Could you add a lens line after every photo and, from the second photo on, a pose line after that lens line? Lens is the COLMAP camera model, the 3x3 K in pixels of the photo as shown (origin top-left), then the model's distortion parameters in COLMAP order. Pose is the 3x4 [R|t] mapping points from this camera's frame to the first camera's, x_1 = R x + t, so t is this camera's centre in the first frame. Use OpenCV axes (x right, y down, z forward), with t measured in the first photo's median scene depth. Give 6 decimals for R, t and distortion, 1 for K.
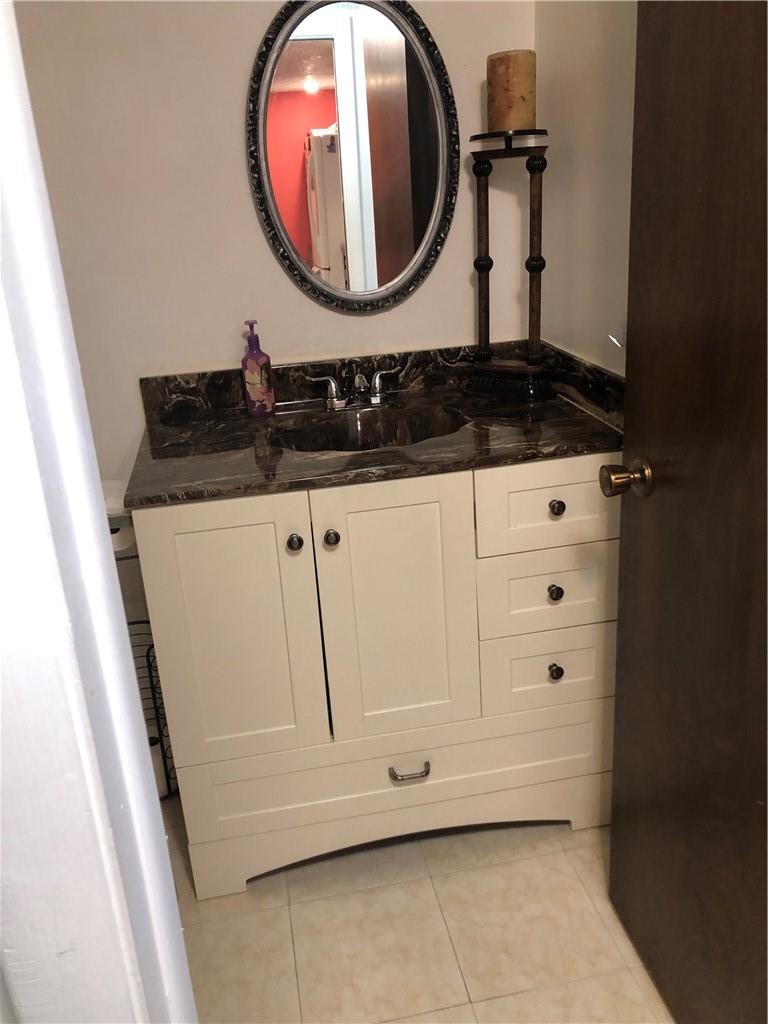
lens RADIAL K [[825.7, 0, 384.0], [0, 825.7, 512.0], [0, 0, 1]] dist [0.006357, -0.000514]
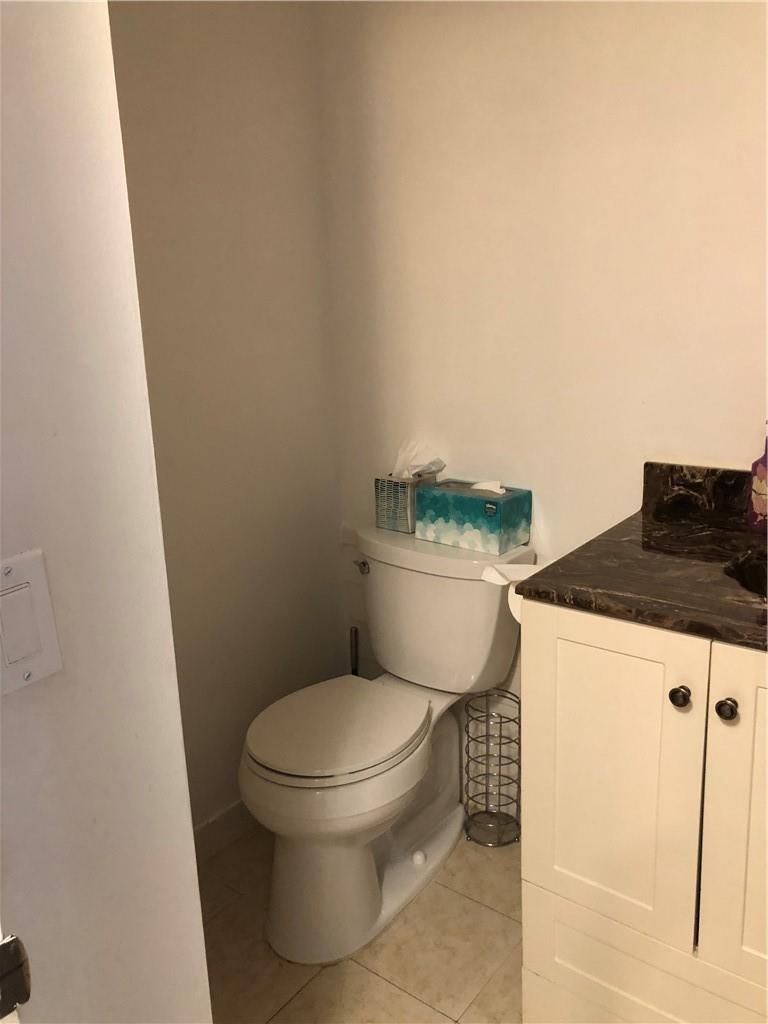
lens RADIAL K [[825.7, 0, 384.0], [0, 825.7, 512.0], [0, 0, 1]] dist [0.006357, -0.000514]
pose [[0.650614, 0.223577, -0.725751, 0.198174], [-0.264212, 0.962616, 0.059688, -0.085952], [0.711965, 0.152918, 0.685363, 0.165986]]
